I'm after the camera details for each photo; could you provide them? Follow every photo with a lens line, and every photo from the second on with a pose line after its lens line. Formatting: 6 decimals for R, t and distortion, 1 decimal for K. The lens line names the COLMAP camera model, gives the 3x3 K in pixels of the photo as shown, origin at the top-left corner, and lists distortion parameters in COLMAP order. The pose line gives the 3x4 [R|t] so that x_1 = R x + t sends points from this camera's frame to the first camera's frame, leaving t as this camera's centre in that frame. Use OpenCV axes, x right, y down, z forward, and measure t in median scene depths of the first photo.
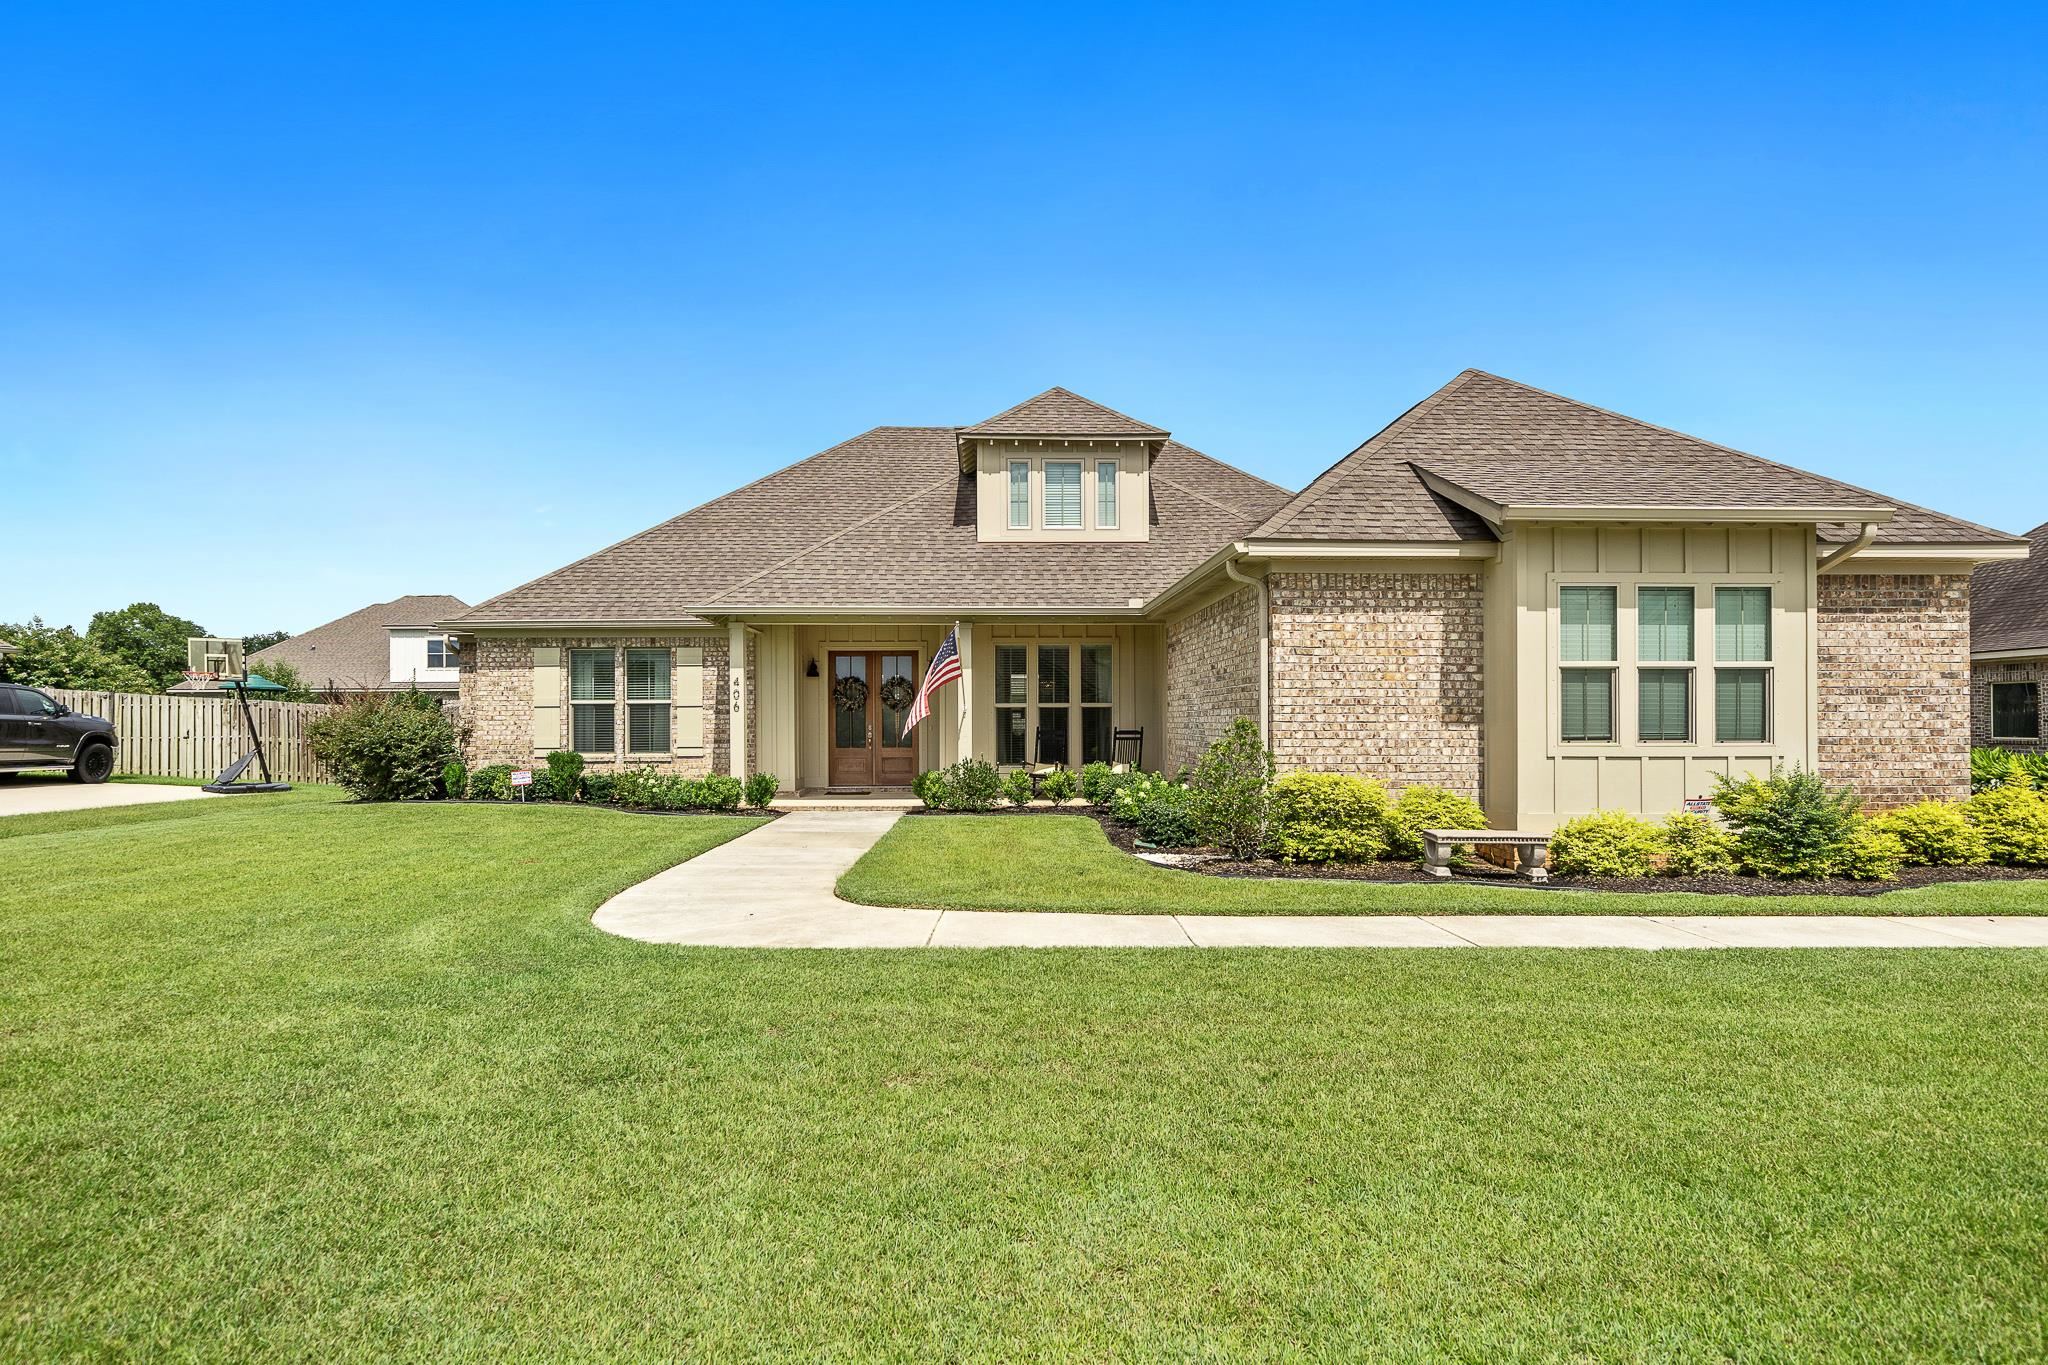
lens RADIAL K [[1118.4, 0, 1019.5], [0, 1118.4, 716.0], [0, 0, 1]] dist [0.002566, -0.000287]
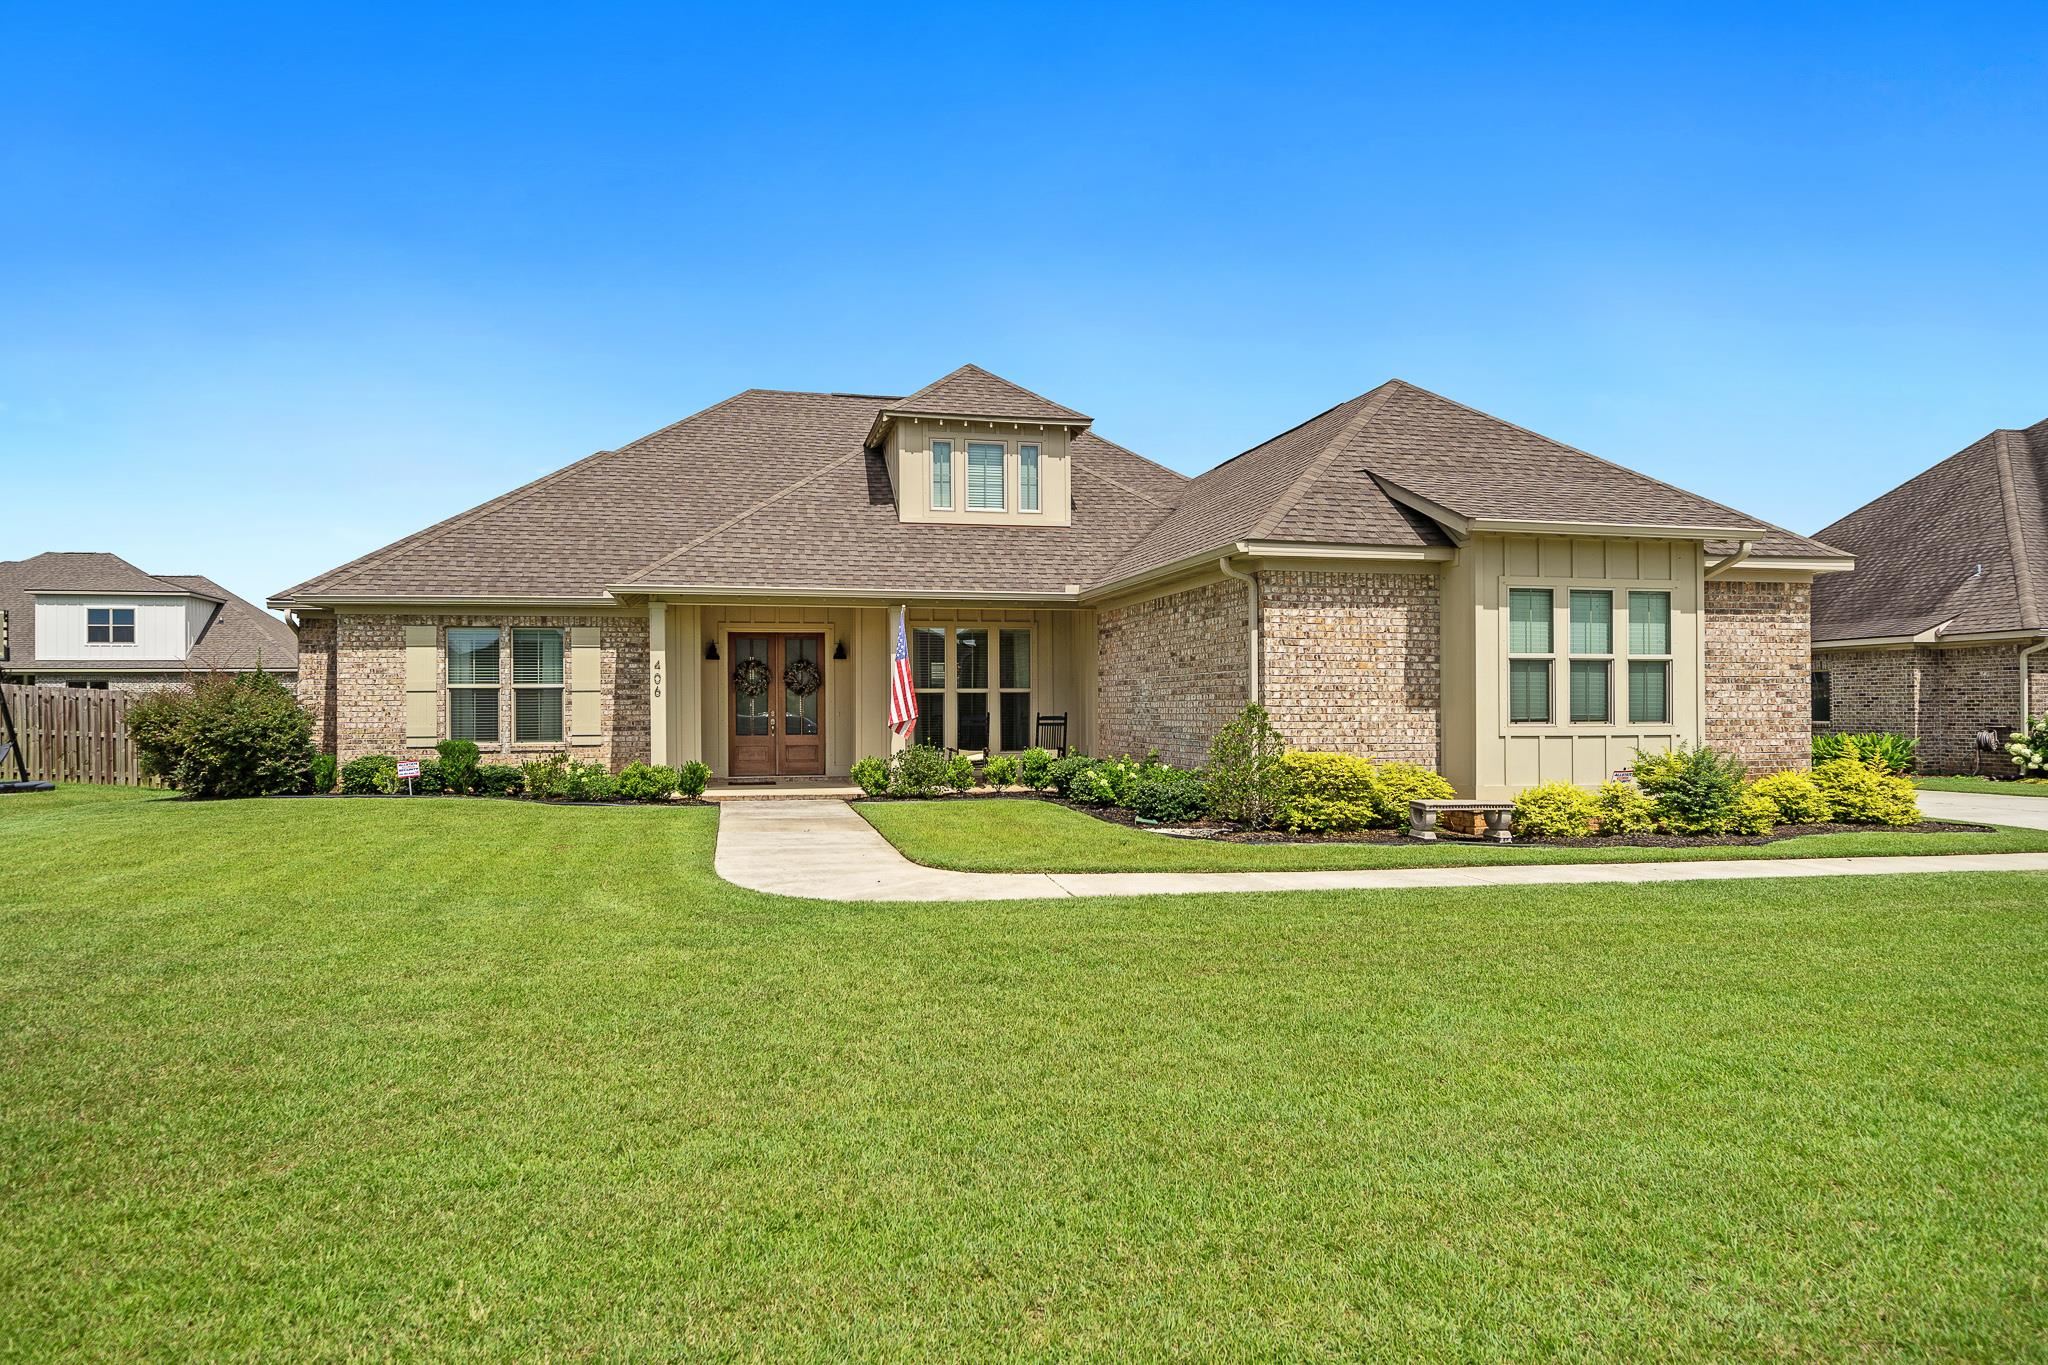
lens RADIAL K [[1276.6, 0, 1021.7], [0, 1276.6, 704.5], [0, 0, 1]] dist [0.002760, 0.001084]
pose [[0.981288, -0.000234, 0.192545, -0.146969], [0.000033, 0.999999, 0.001047, 0.001363], [-0.192545, -0.001021, 0.981288, -0.108122]]
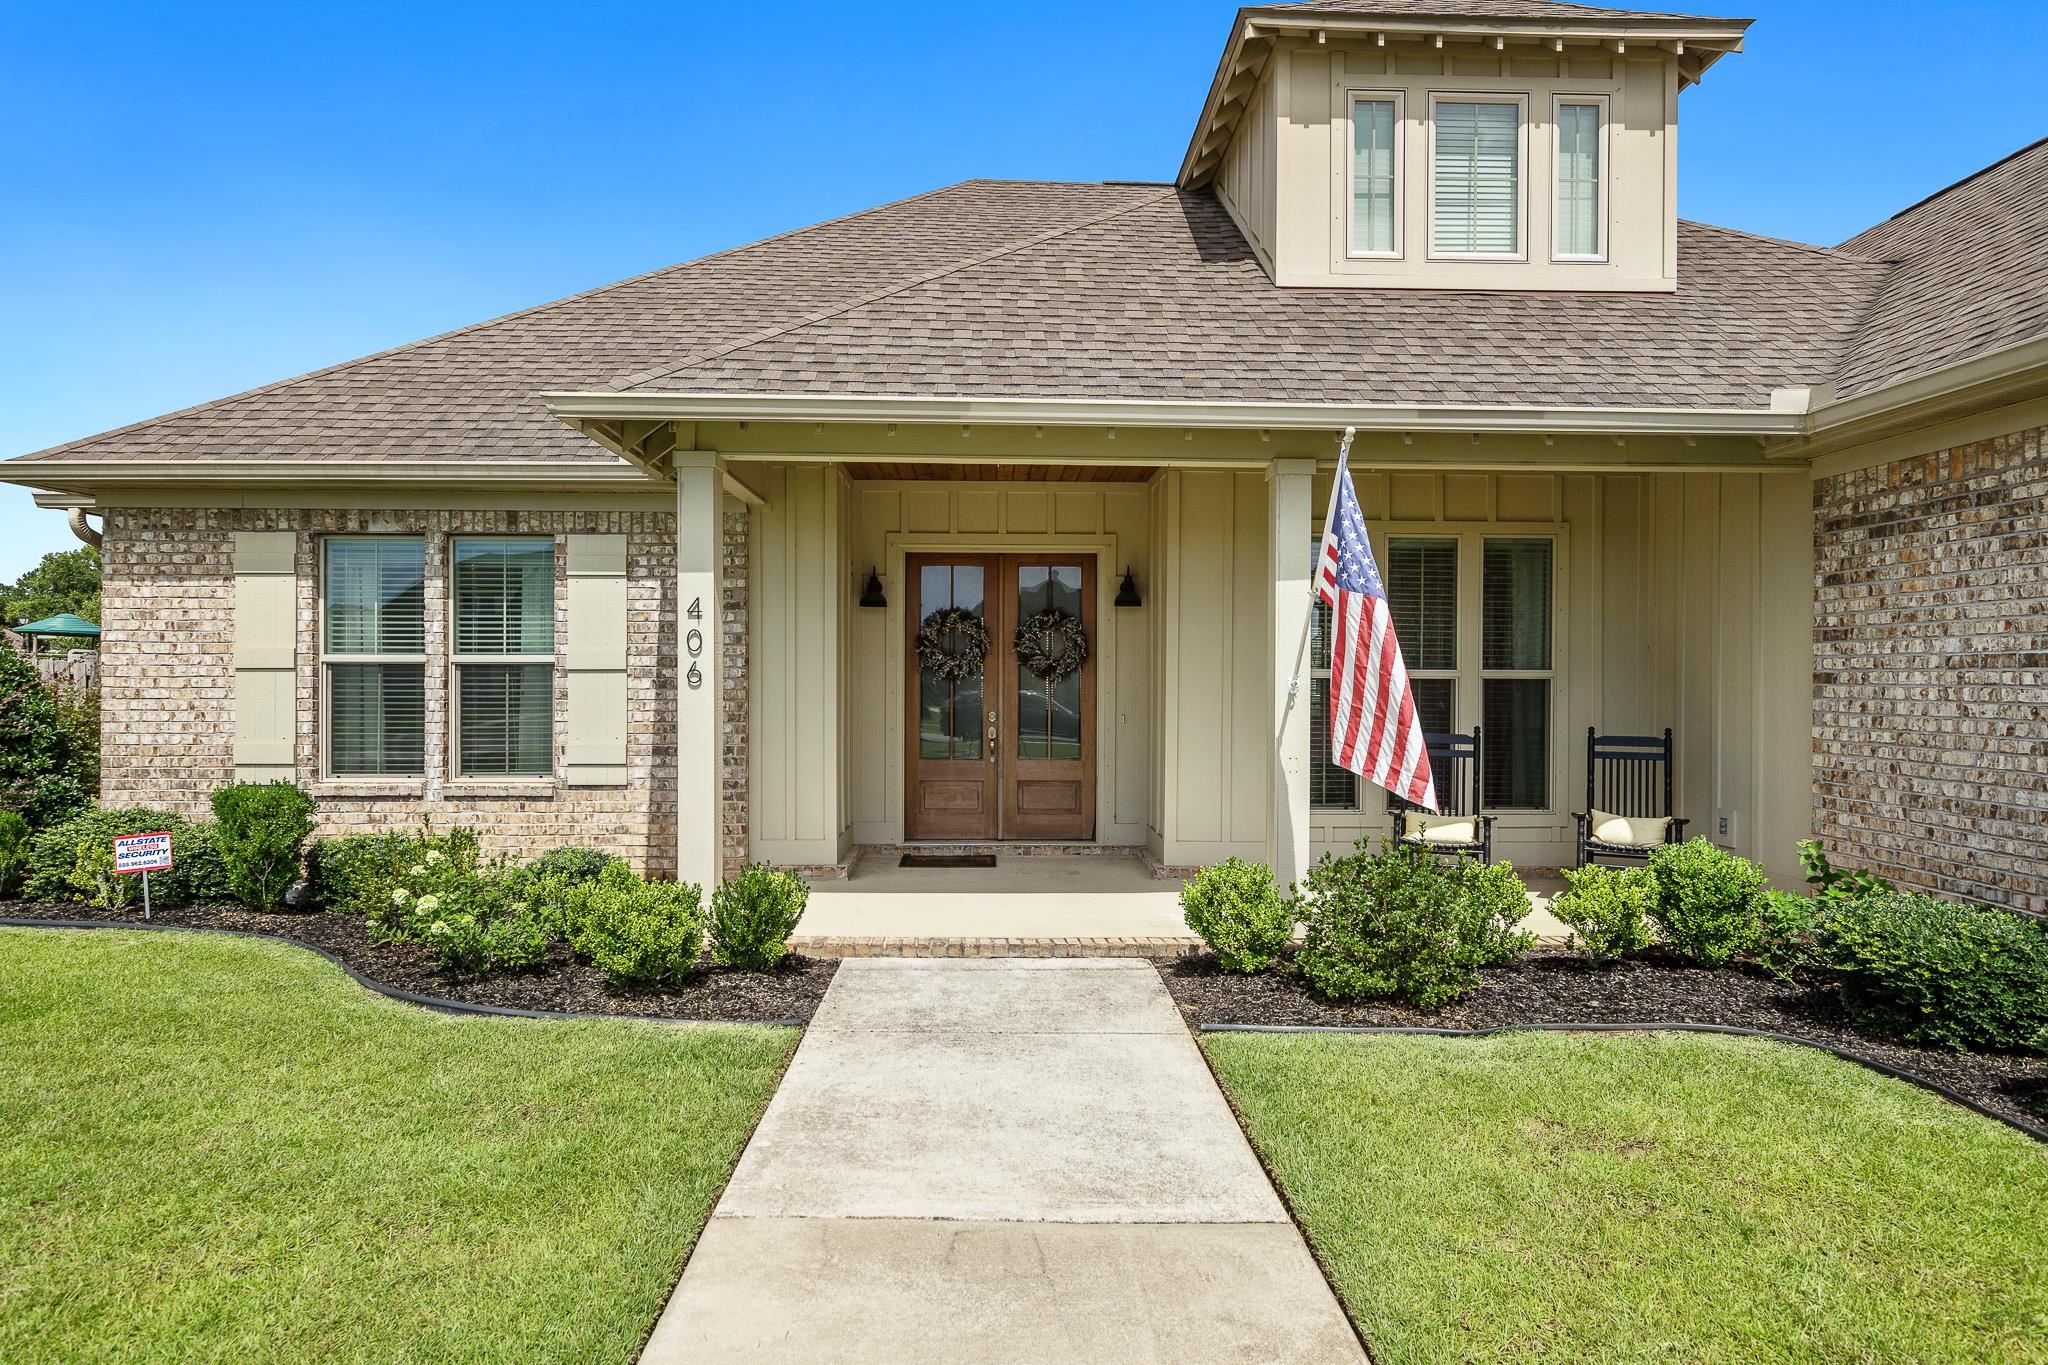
lens RADIAL K [[1118.4, 0, 1022.3], [0, 1118.4, 680.4], [0, 0, 1]] dist [0.002566, -0.000287]
pose [[0.999963, 0.008484, -0.001017, -0.131511], [-0.008475, 0.999928, 0.008546, -0.010034], [0.001089, -0.008537, 0.999963, 0.576434]]
